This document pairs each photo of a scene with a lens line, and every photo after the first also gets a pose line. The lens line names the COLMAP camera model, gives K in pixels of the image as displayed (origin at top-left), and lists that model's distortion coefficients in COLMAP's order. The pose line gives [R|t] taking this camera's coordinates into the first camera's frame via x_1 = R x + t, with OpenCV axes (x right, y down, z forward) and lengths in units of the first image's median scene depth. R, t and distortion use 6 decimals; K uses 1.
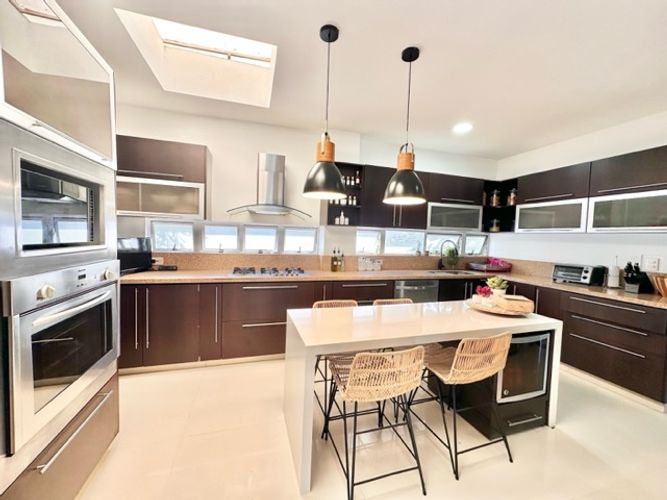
lens RADIAL K [[268.2, 0, 333.5], [0, 268.2, 250.0], [0, 0, 1]] dist [0.002755, -0.000022]
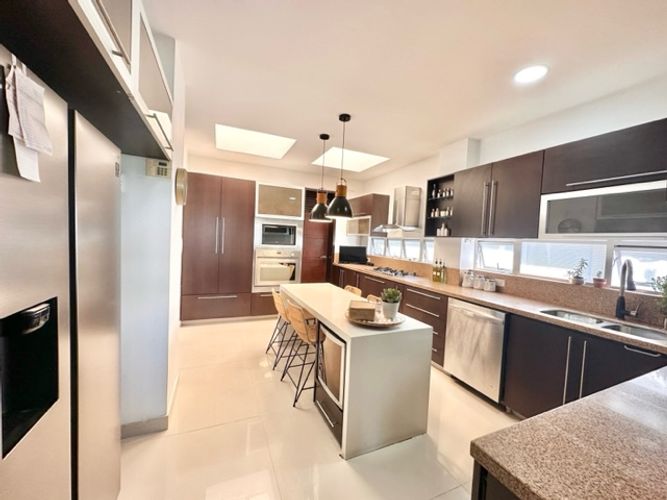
lens RADIAL K [[268.2, 0, 333.5], [0, 268.2, 250.0], [0, 0, 1]] dist [0.002755, -0.000022]
pose [[0.119775, 0.016284, -0.992668, 1.124382], [-0.083100, 0.996521, 0.006320, -0.016374], [0.989317, 0.081734, 0.120711, 0.537100]]
